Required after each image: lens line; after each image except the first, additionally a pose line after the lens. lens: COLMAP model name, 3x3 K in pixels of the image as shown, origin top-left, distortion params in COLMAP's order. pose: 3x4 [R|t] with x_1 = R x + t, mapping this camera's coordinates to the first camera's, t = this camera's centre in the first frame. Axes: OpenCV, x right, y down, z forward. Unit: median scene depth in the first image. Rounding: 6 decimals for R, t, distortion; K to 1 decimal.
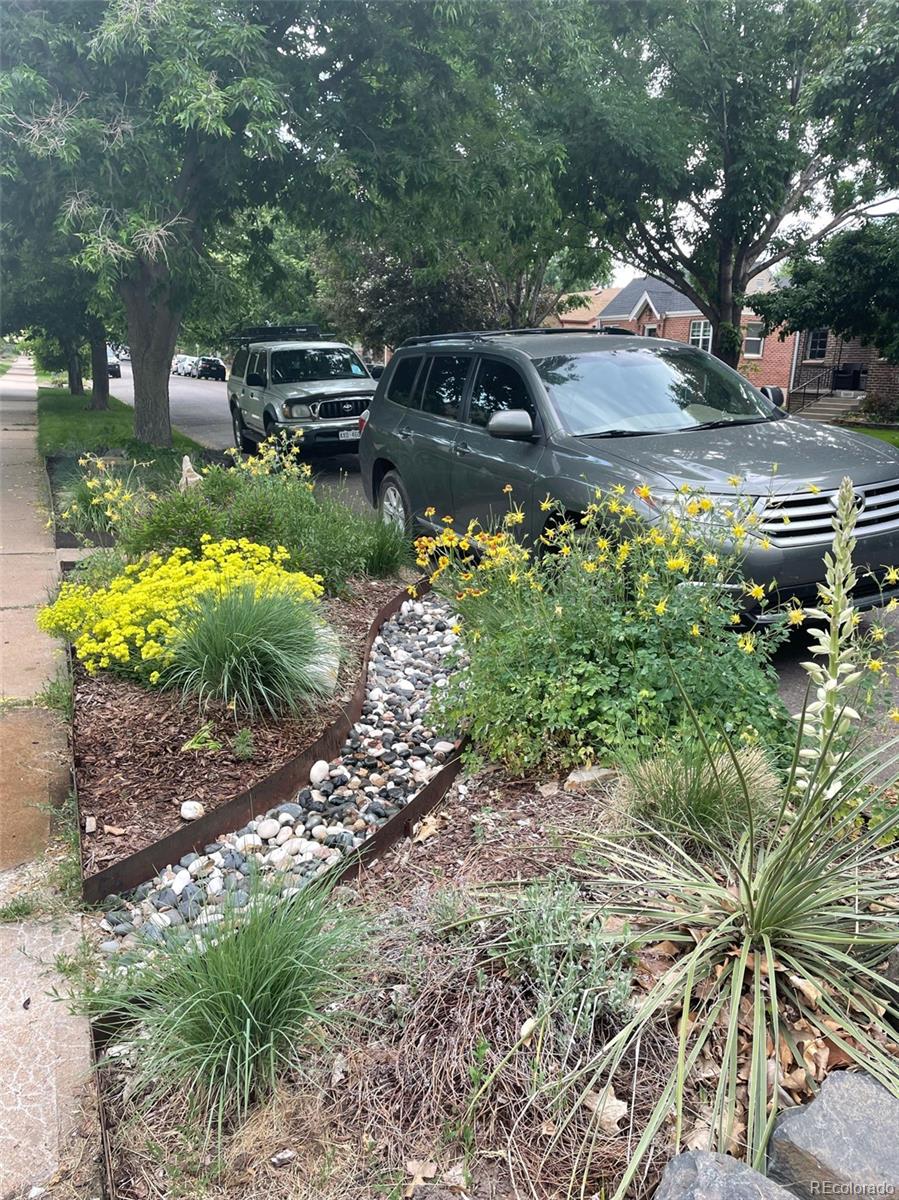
lens RADIAL K [[912.1, 0, 449.9], [0, 912.1, 599.5], [0, 0, 1]] dist [0.045305, -0.008607]
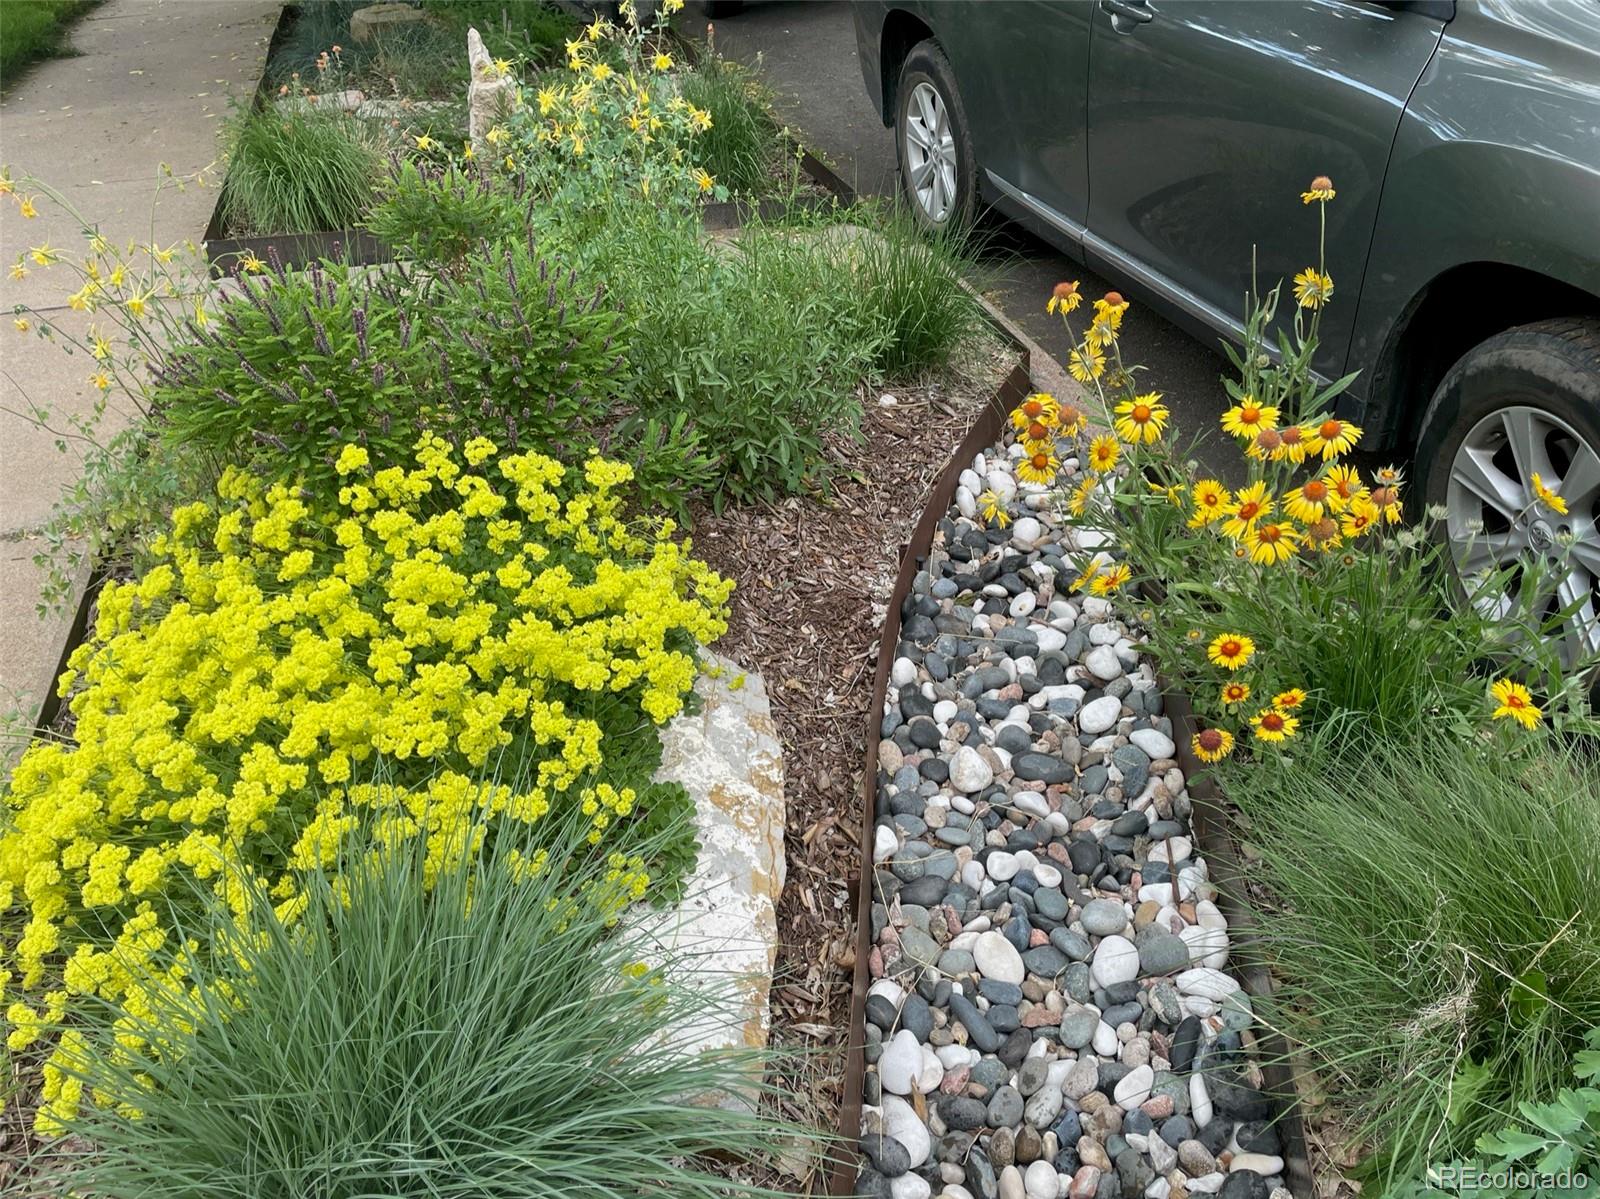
lens RADIAL K [[1216.2, 0, 800.3], [0, 1216.2, 600.8], [0, 0, 1]] dist [0.045305, -0.008607]
pose [[0.988251, 0.017330, -0.151855, -0.042552], [0.036076, 0.939027, 0.341946, -0.134701], [0.148522, -0.343406, 0.927369, 0.520745]]
